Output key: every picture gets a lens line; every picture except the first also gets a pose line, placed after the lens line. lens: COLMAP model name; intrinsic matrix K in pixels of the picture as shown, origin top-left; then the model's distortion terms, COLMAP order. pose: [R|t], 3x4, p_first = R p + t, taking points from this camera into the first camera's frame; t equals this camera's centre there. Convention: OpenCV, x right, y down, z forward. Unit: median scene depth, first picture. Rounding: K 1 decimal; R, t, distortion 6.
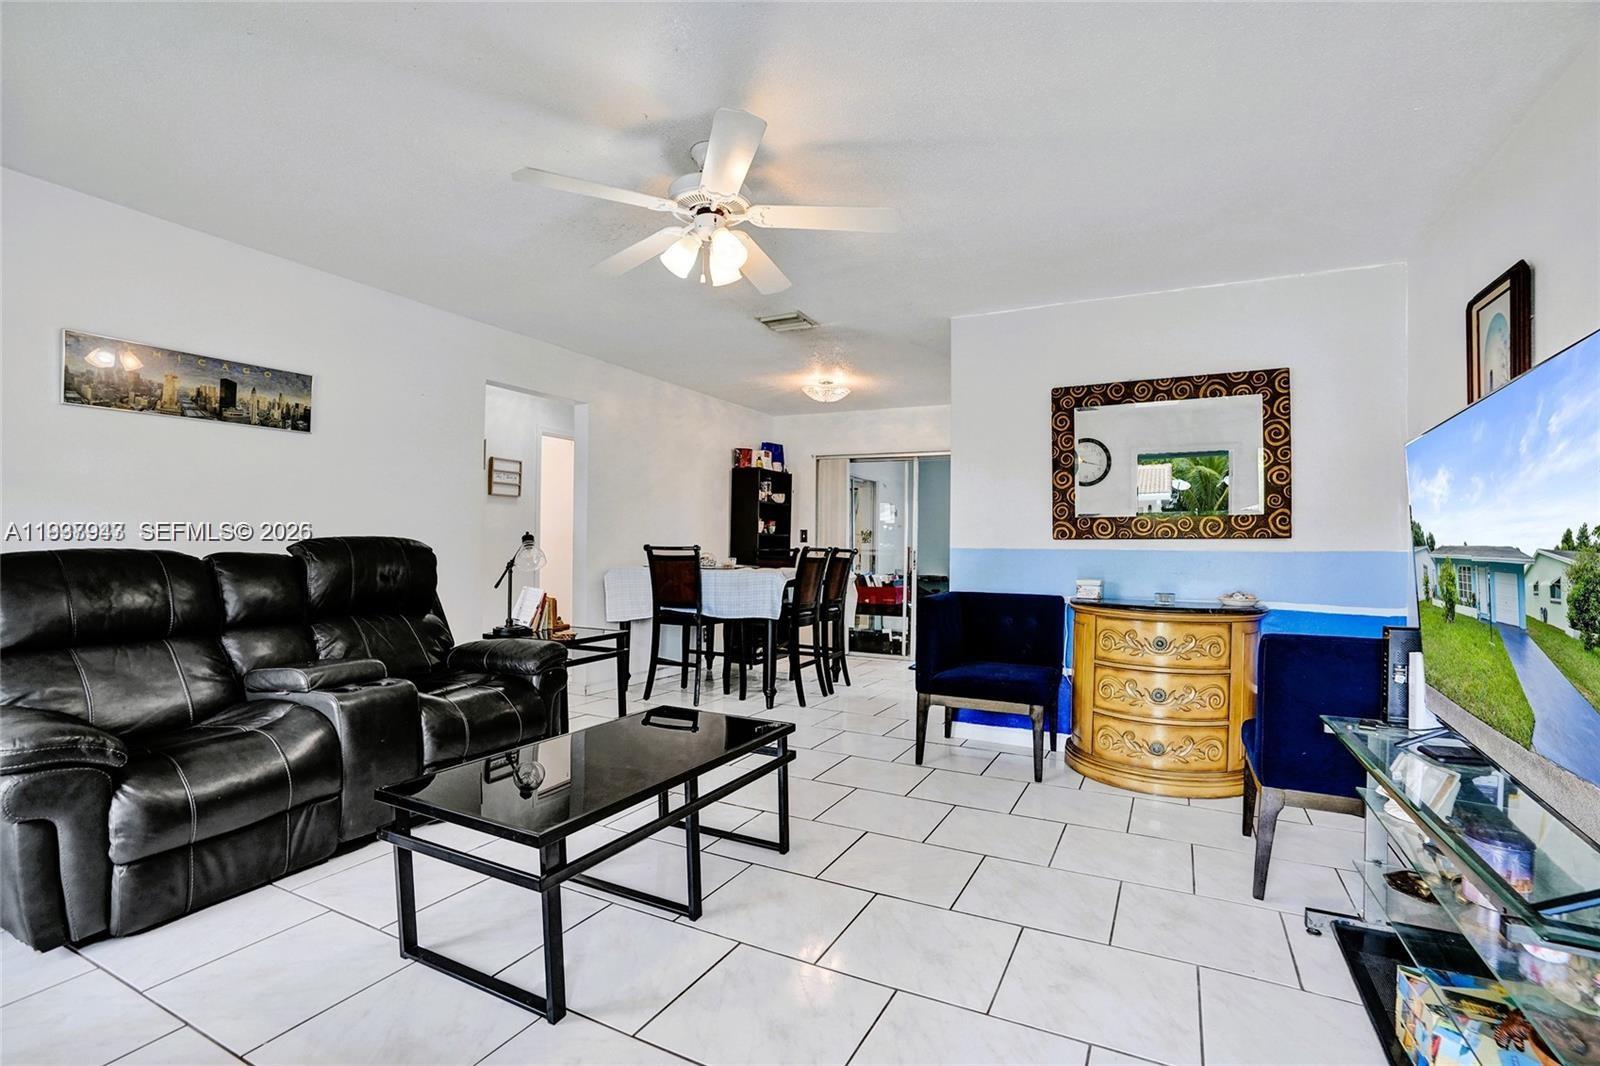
lens RADIAL K [[724.3, 0, 800.0], [0, 724.3, 533.0], [0, 0, 1]] dist [0.001759, 0.000171]
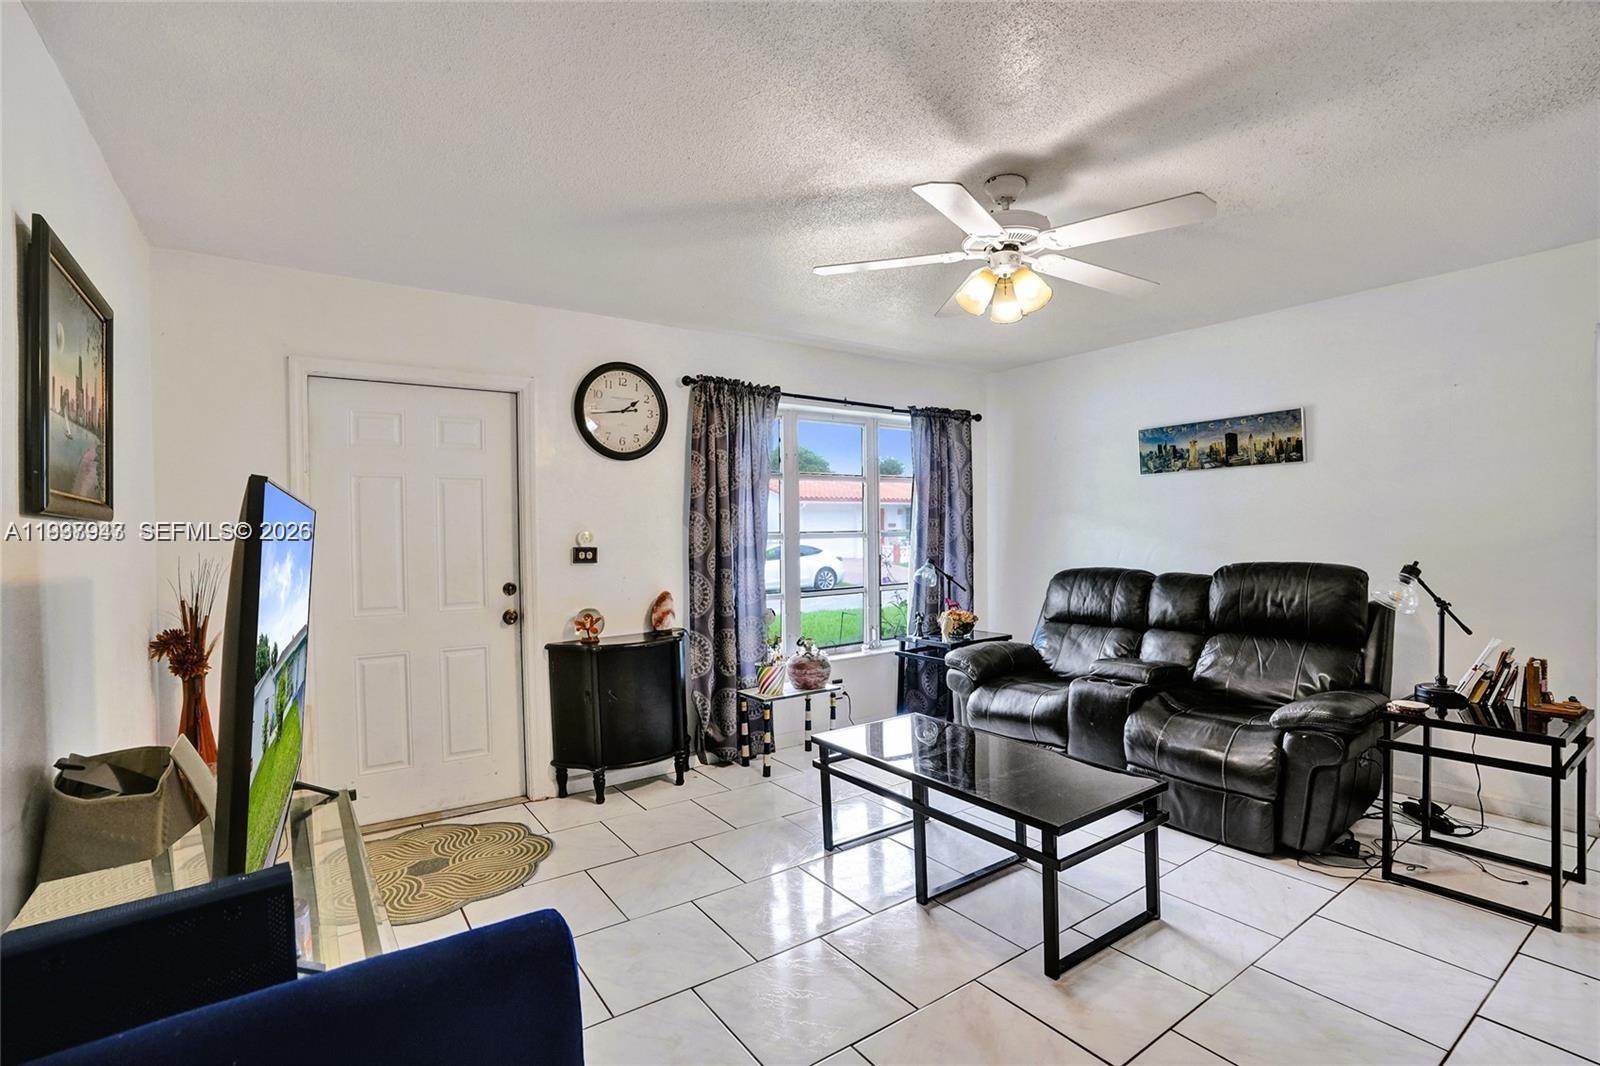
lens RADIAL K [[724.3, 0, 800.0], [0, 724.3, 533.0], [0, 0, 1]] dist [0.001759, 0.000171]
pose [[-0.452280, 0.010729, -0.891811, 0.665588], [0.028477, 0.999592, -0.002416, -0.055301], [0.891421, -0.026489, -0.452401, 0.883254]]
